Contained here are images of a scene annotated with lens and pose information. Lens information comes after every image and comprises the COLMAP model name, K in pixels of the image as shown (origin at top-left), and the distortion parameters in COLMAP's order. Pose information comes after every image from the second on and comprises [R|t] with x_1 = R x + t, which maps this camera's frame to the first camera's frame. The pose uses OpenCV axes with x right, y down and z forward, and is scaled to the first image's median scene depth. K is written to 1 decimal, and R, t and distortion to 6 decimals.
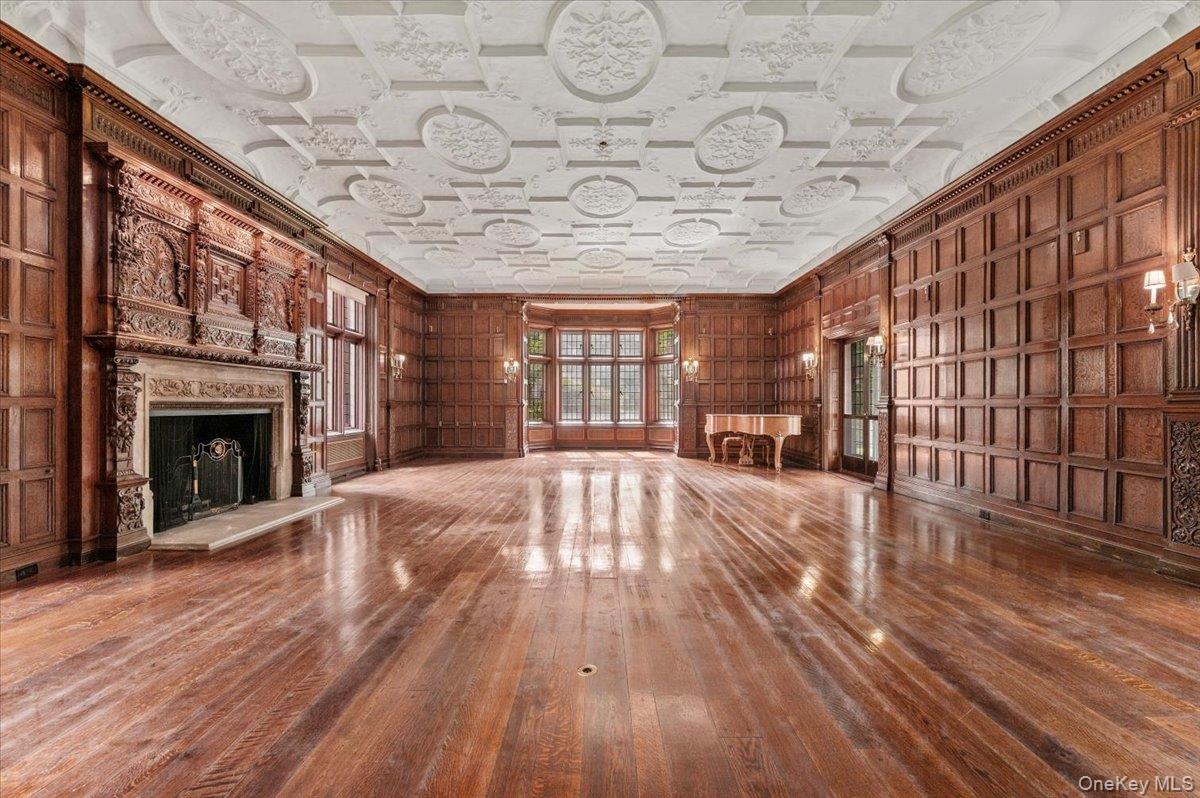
lens RADIAL K [[519.3, 0, 599.0], [0, 519.3, 401.4], [0, 0, 1]] dist [0.002676, 0.000104]
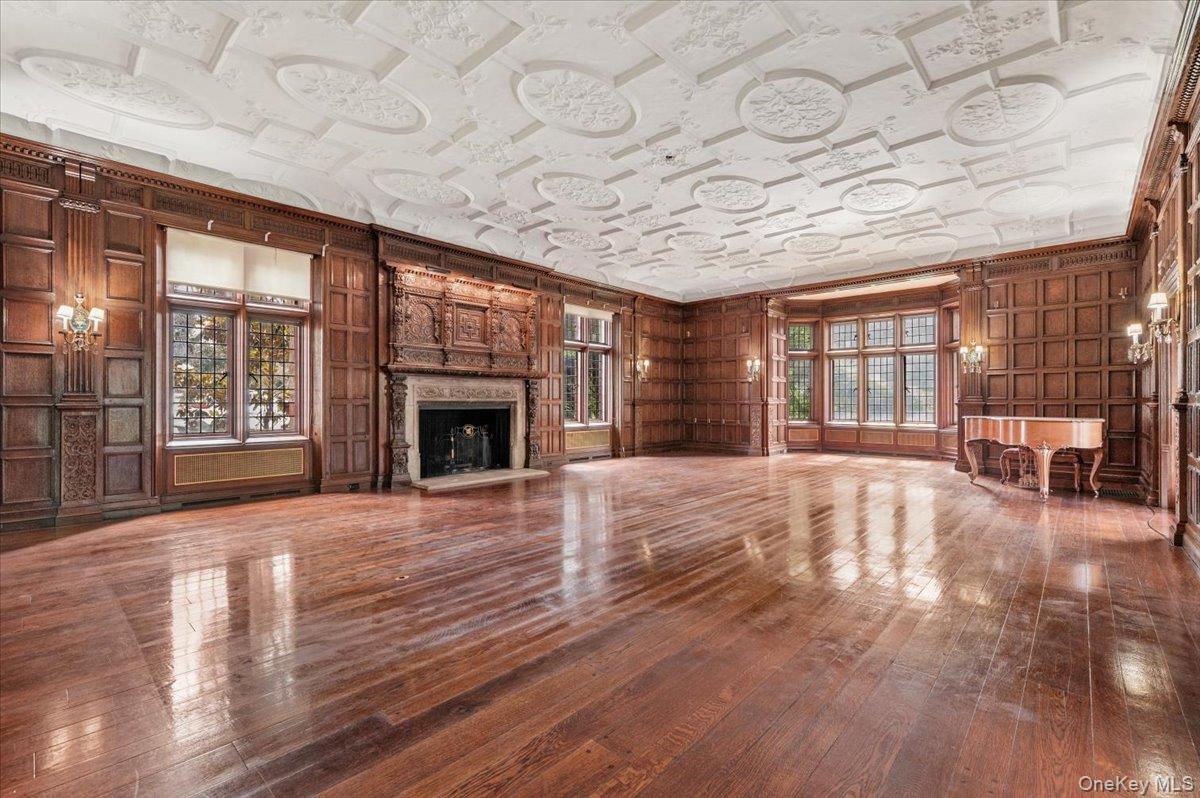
lens RADIAL K [[519.3, 0, 593.4], [0, 519.3, 399.8], [0, 0, 1]] dist [0.002676, 0.000104]
pose [[0.728067, -0.002473, -0.685501, 0.462466], [0.002827, 0.999996, -0.000605, -0.000335], [0.685500, -0.001497, 0.728071, 0.089229]]
